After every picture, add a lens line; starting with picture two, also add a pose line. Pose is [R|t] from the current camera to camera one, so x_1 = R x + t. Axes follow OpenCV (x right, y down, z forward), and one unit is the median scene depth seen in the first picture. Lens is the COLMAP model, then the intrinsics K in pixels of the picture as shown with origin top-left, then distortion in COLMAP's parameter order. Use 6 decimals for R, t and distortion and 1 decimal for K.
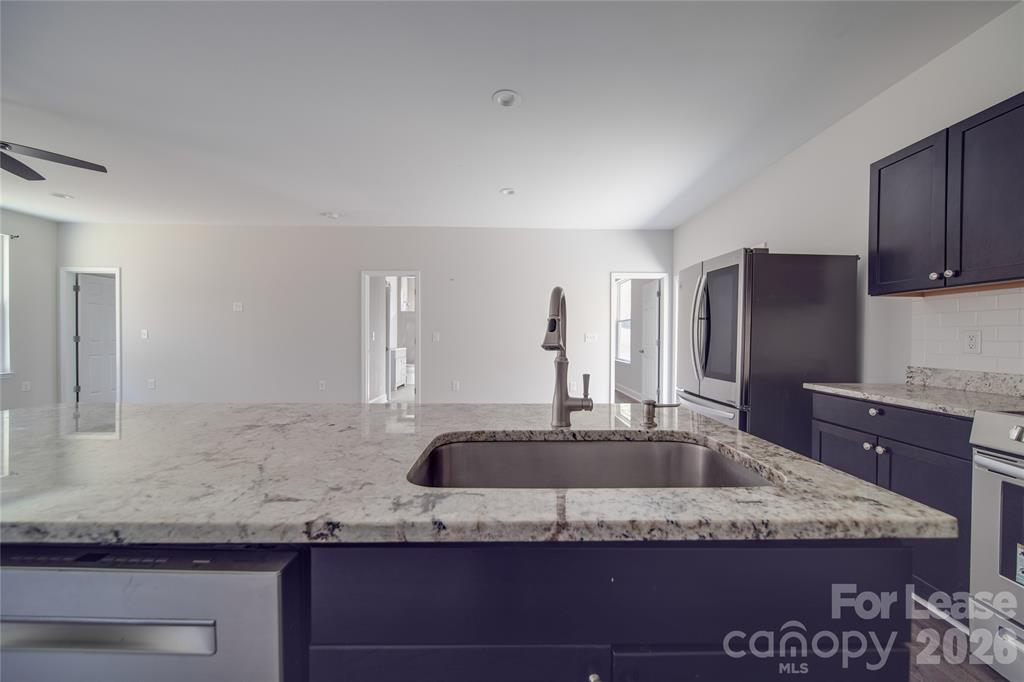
lens RADIAL K [[361.6, 0, 516.9], [0, 361.6, 339.8], [0, 0, 1]] dist [-0.001276, -0.000445]
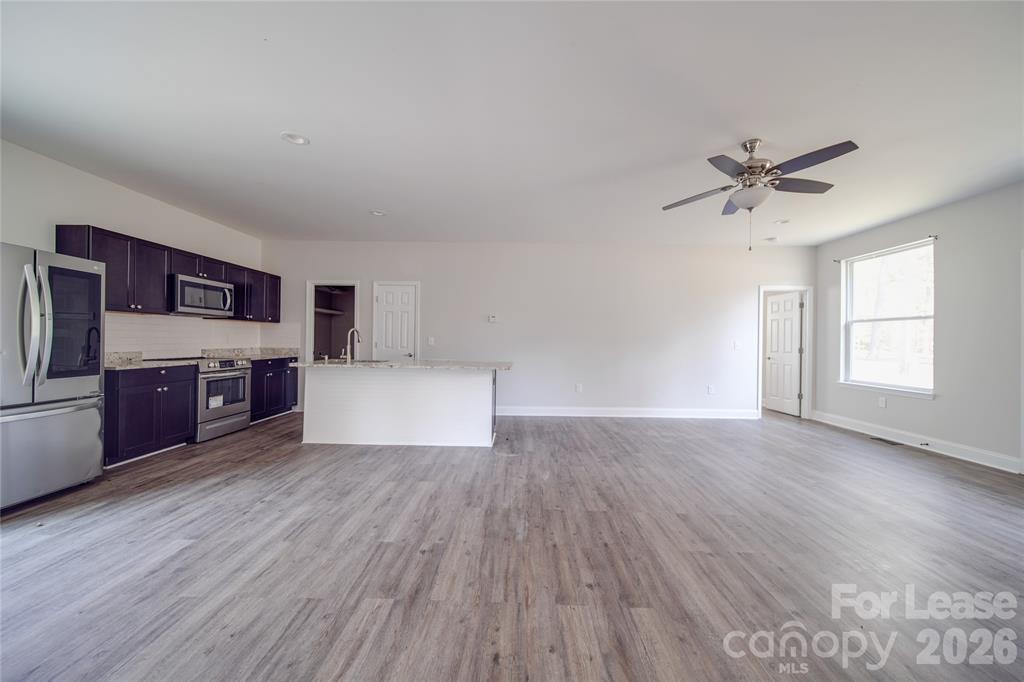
lens RADIAL K [[361.6, 0, 516.9], [0, 361.6, 339.8], [0, 0, 1]] dist [-0.001276, -0.000445]
pose [[-0.999506, -0.020022, 0.024210, -0.688626], [-0.019844, 0.999774, 0.007571, -0.027697], [-0.024356, 0.007087, -0.999678, 1.875625]]
